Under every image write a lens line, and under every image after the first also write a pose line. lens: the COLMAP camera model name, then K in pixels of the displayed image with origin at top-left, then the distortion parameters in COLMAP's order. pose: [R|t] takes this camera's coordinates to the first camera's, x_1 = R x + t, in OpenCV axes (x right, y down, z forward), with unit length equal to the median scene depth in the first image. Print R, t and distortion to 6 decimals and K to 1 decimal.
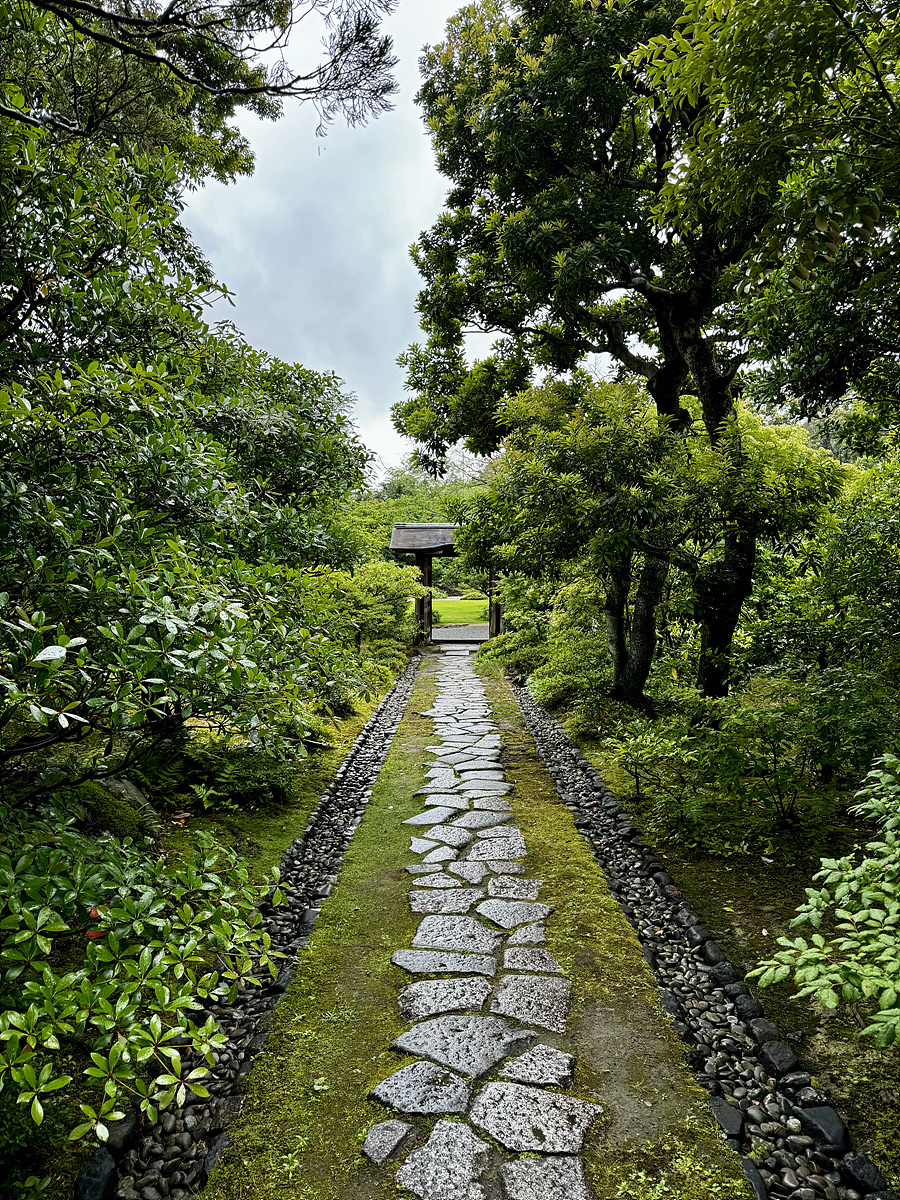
lens RADIAL K [[818.0, 0, 450.0], [0, 818.0, 600.0], [0, 0, 1]] dist [-0.000674, -0.136934]
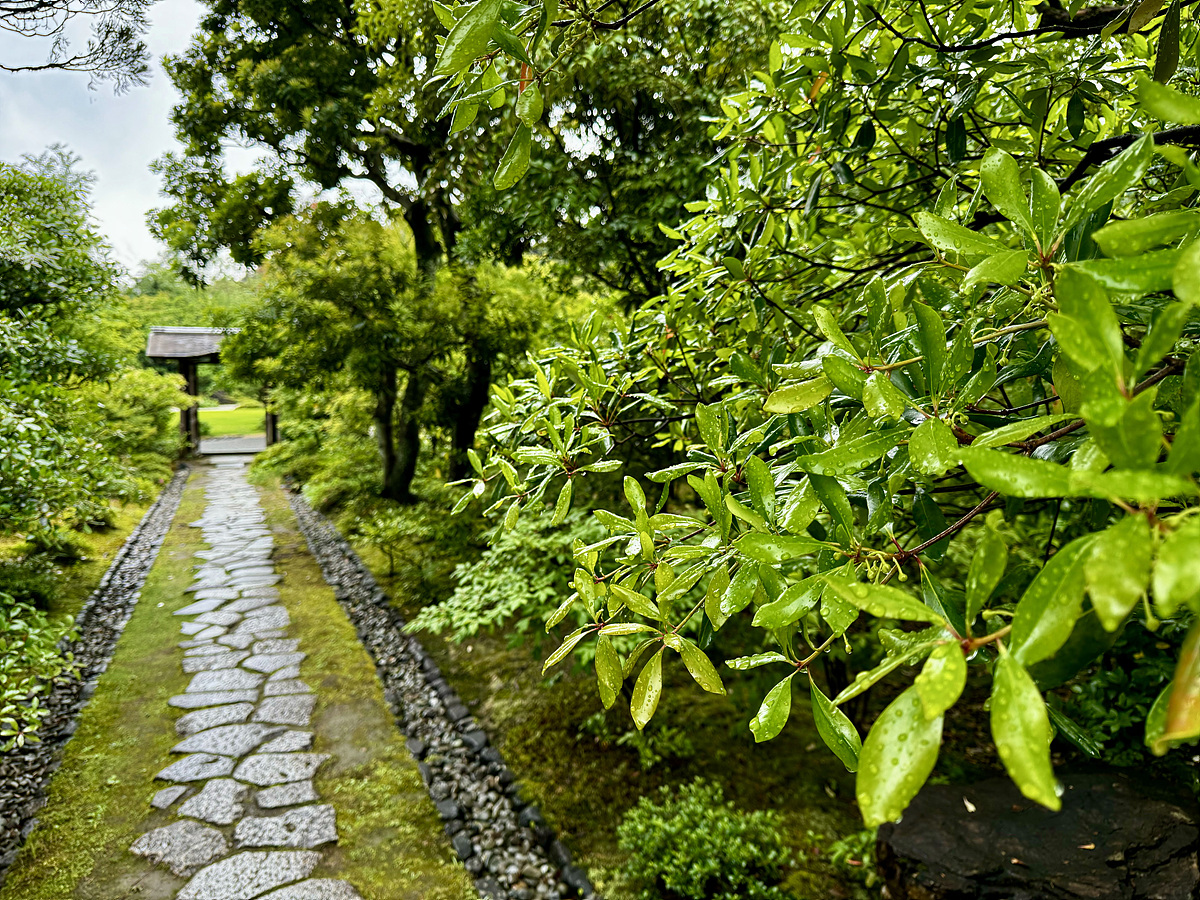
lens RADIAL K [[824.0, 0, 600.0], [0, 824.0, 450.0], [0, 0, 1]] dist [-0.001797, -0.036579]
pose [[0.909096, -0.033152, 0.415267, 0.010046], [0.011657, 0.998462, 0.054192, -0.001503], [-0.416425, -0.044425, 0.908084, -0.186638]]
